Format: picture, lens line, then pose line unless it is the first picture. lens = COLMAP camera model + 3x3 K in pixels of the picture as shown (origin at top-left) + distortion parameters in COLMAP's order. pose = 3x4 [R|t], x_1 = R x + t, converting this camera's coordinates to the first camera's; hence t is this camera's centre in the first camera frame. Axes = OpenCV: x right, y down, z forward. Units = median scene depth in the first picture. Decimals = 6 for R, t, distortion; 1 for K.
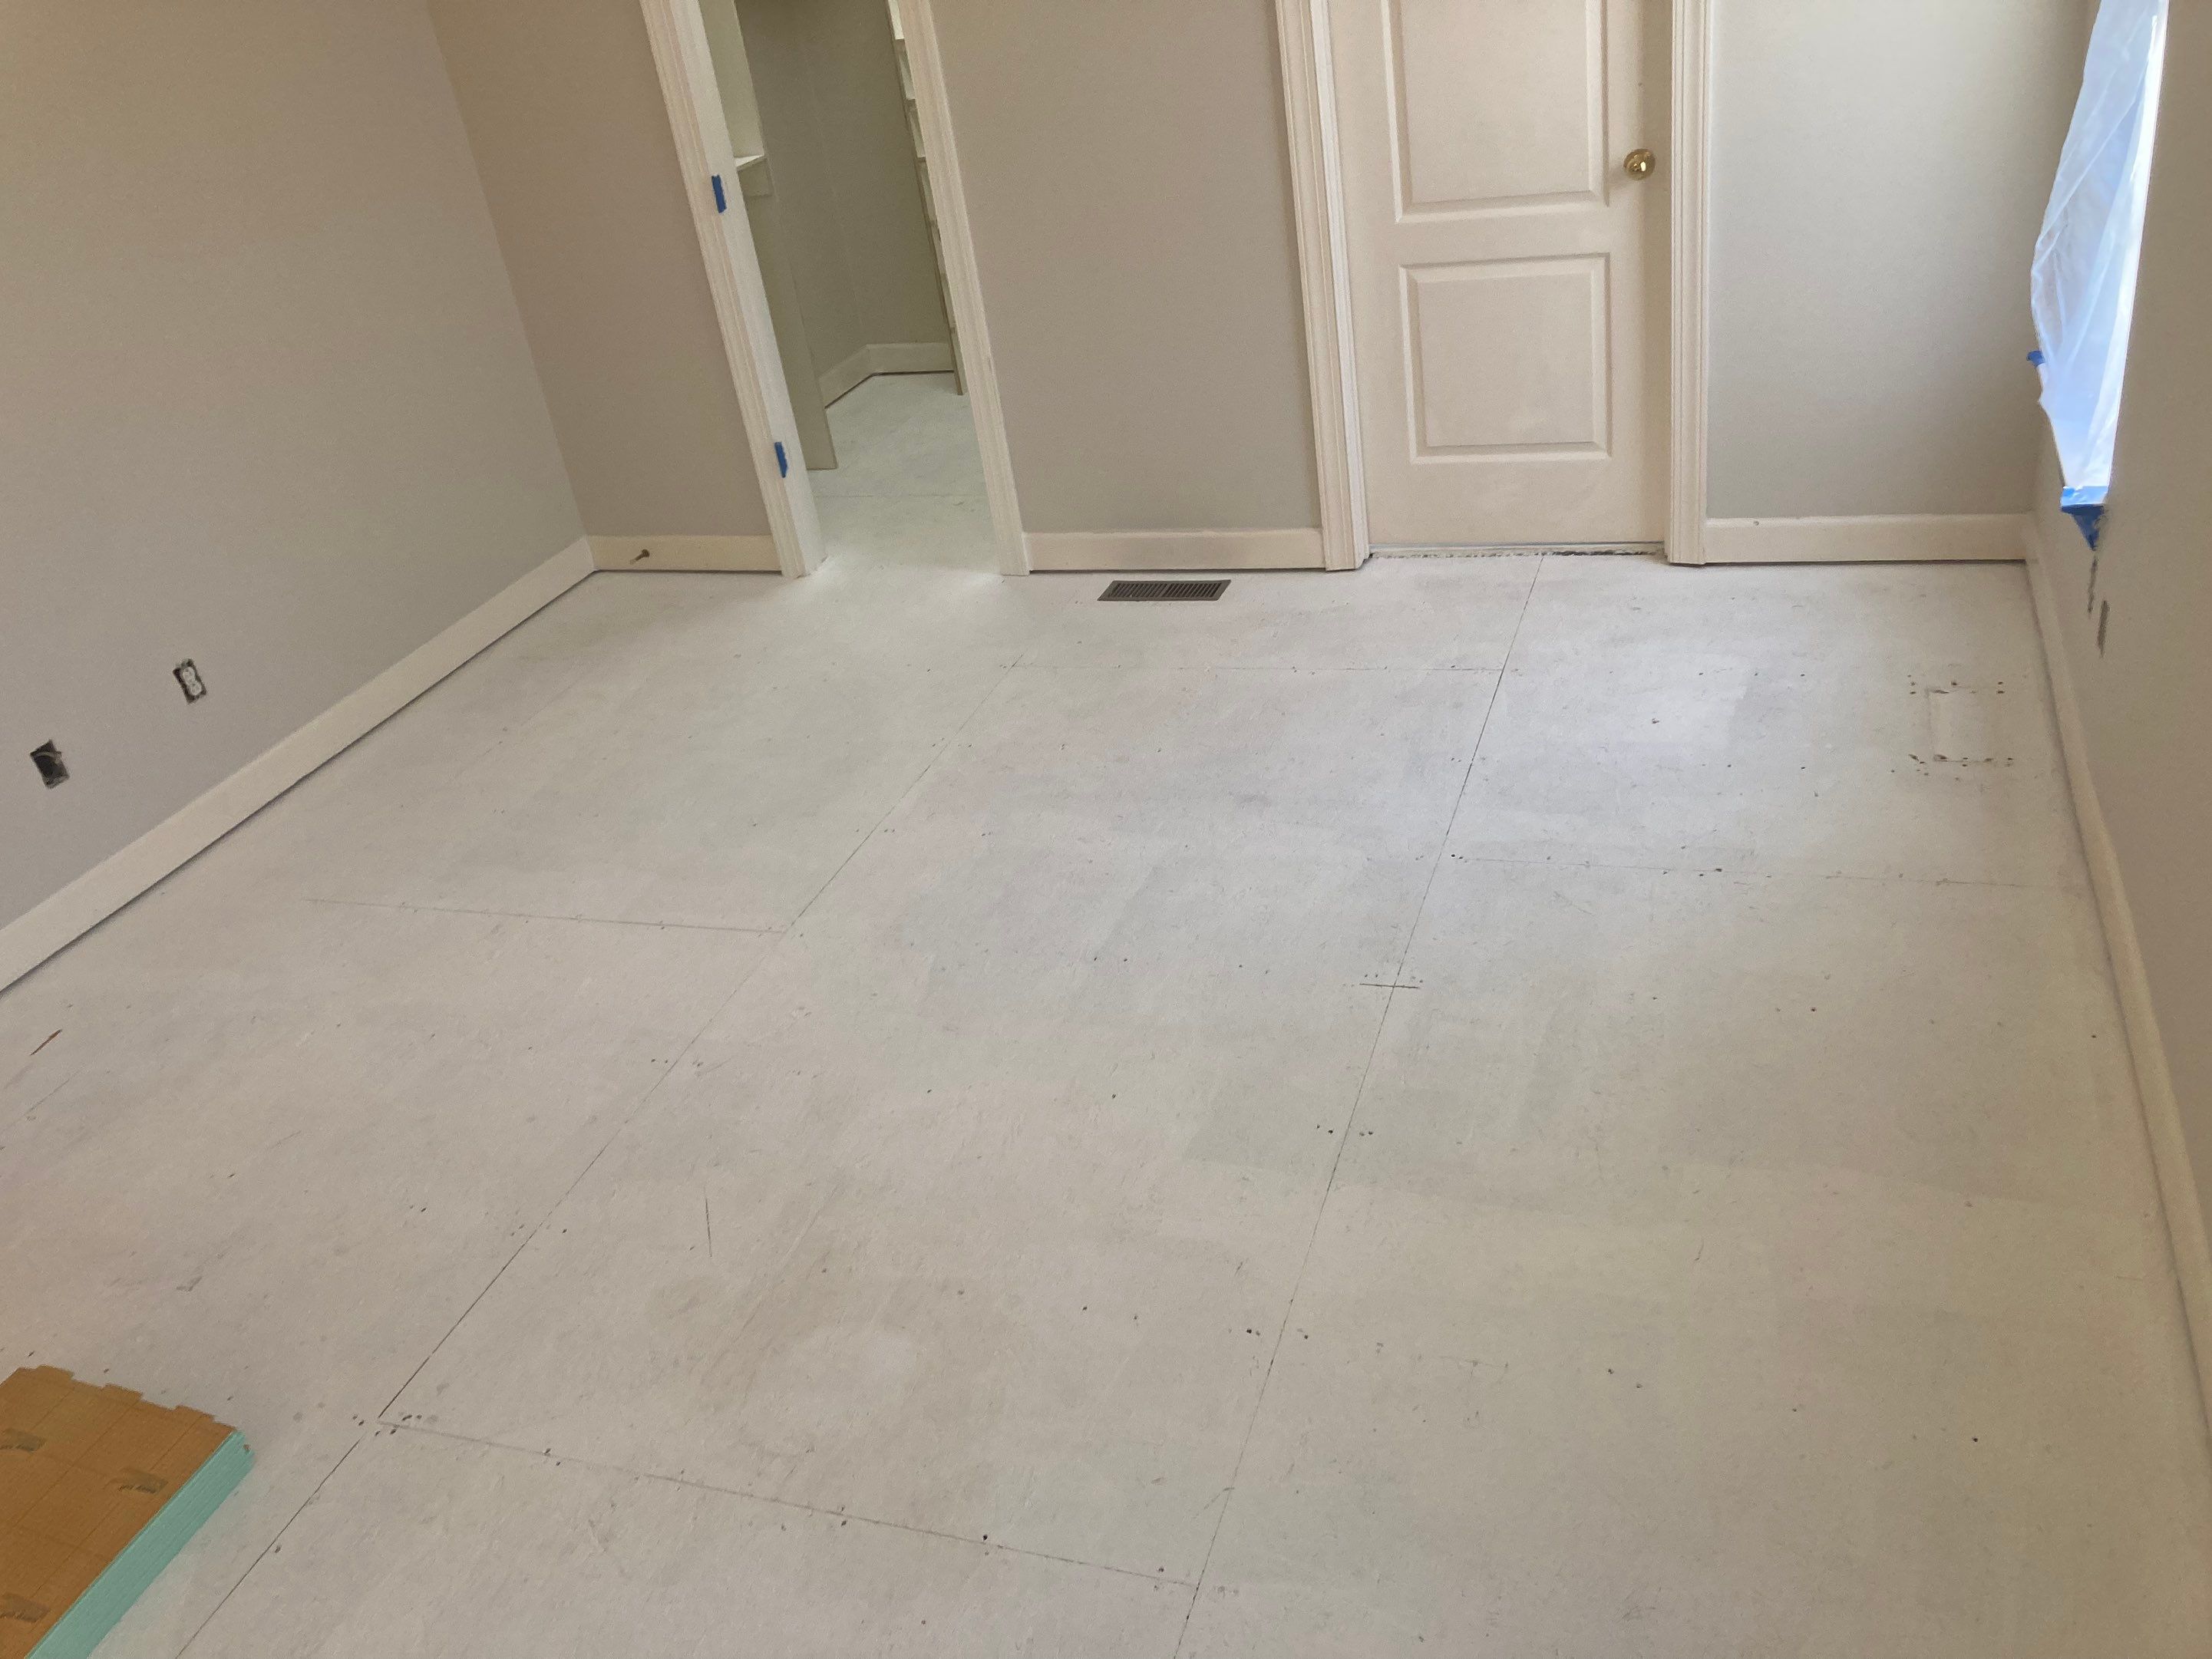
lens RADIAL K [[1783.7, 0, 1106.0], [0, 1783.7, 829.5], [0, 0, 1]] dist [0.074036, -0.119234]
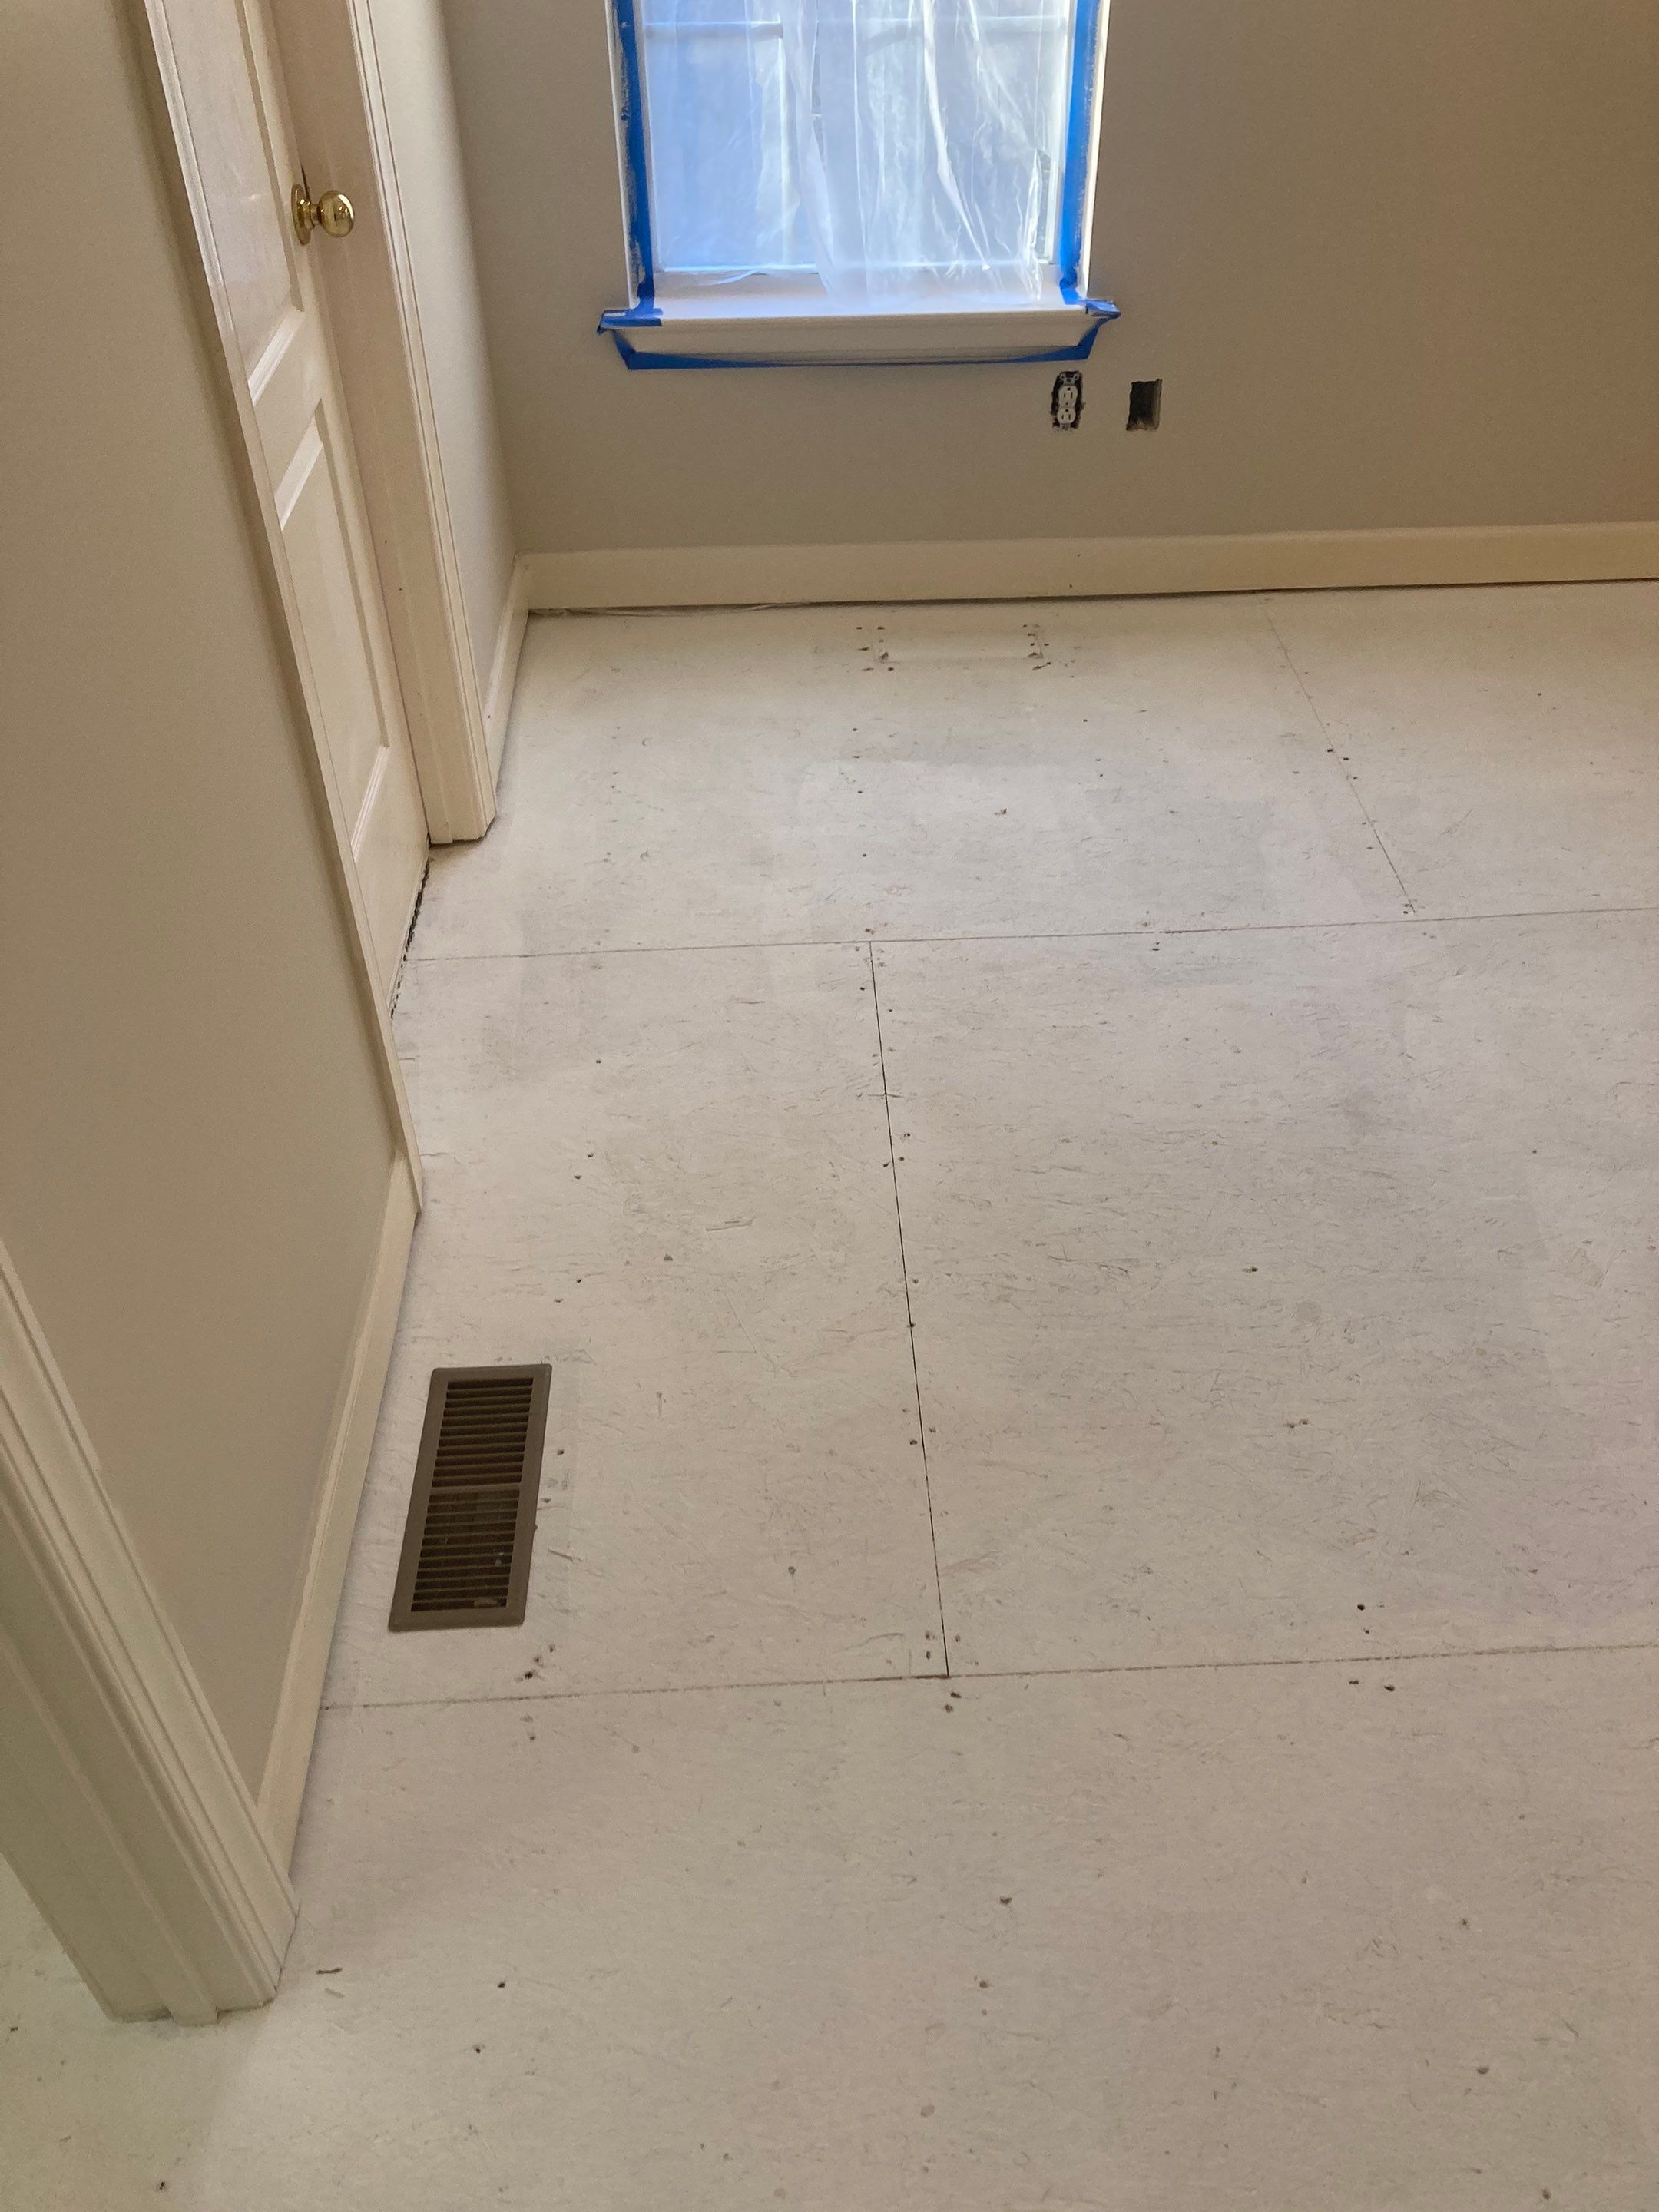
lens RADIAL K [[1783.9, 0, 829.5], [0, 1783.9, 1106.0], [0, 0, 1]] dist [0.074036, -0.119234]
pose [[-0.342214, -0.503007, 0.793646, -0.347377], [0.534059, 0.590822, 0.604740, -0.493347], [-0.773092, 0.630804, 0.066448, 1.087897]]
